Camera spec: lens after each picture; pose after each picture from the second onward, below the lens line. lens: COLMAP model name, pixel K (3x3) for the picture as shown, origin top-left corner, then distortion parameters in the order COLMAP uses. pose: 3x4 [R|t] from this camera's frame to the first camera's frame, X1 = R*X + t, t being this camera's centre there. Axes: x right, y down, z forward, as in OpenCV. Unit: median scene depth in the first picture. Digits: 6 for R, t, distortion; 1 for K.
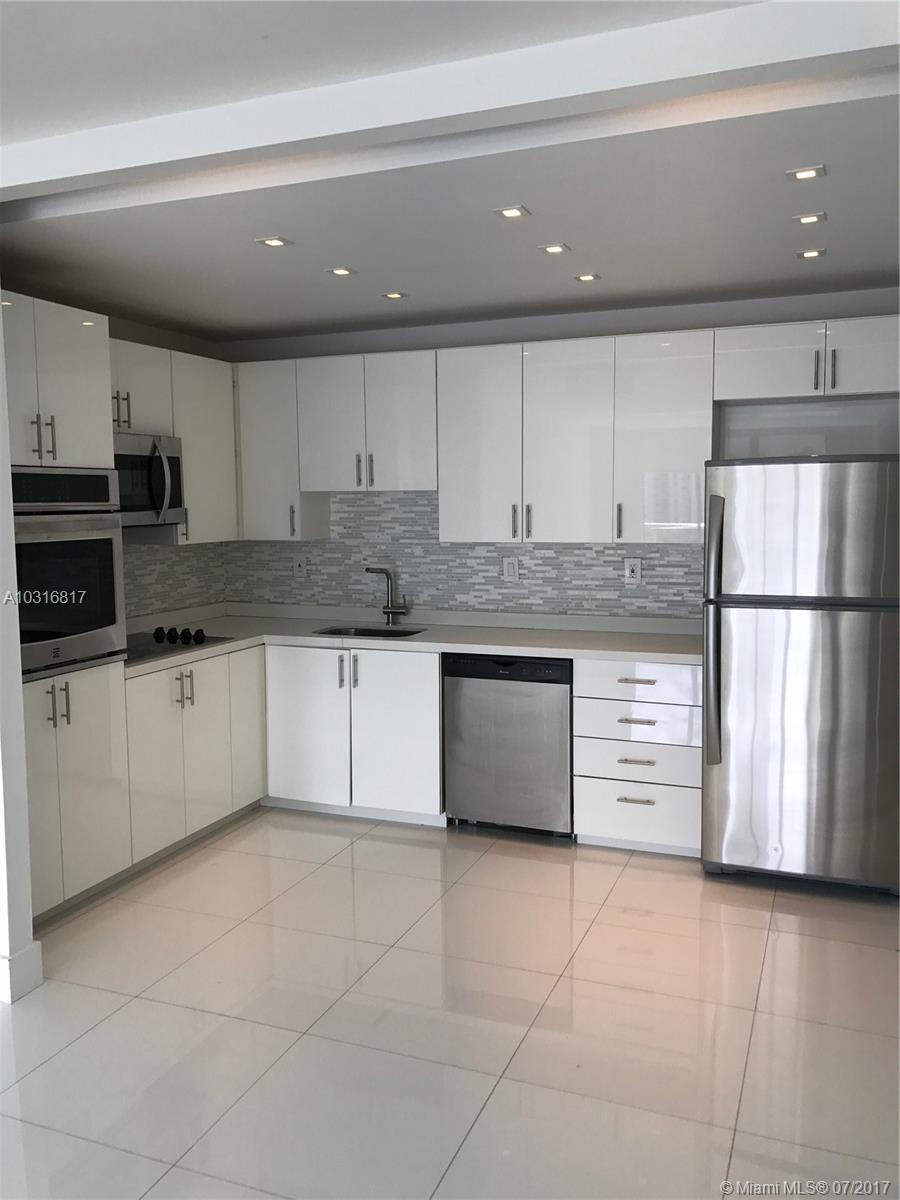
lens RADIAL K [[997.5, 0, 443.5], [0, 997.5, 601.2], [0, 0, 1]] dist [0.057965, -0.039284]
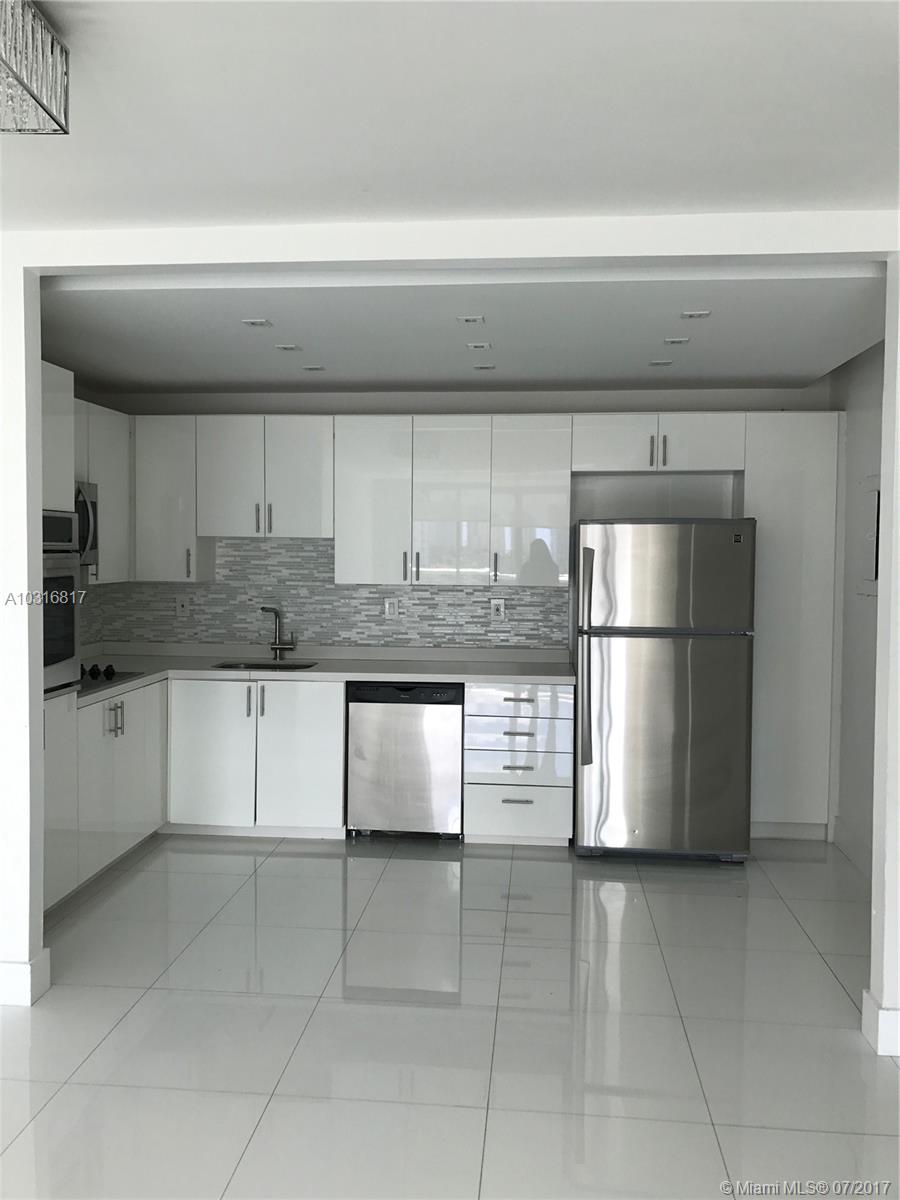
lens RADIAL K [[997.5, 0, 453.1], [0, 997.5, 599.6], [0, 0, 1]] dist [0.057965, -0.039284]
pose [[0.958934, 0.002912, 0.283615, -0.196449], [0.011872, 0.998659, -0.050394, 0.016841], [-0.283381, 0.051692, 0.957613, -0.114956]]
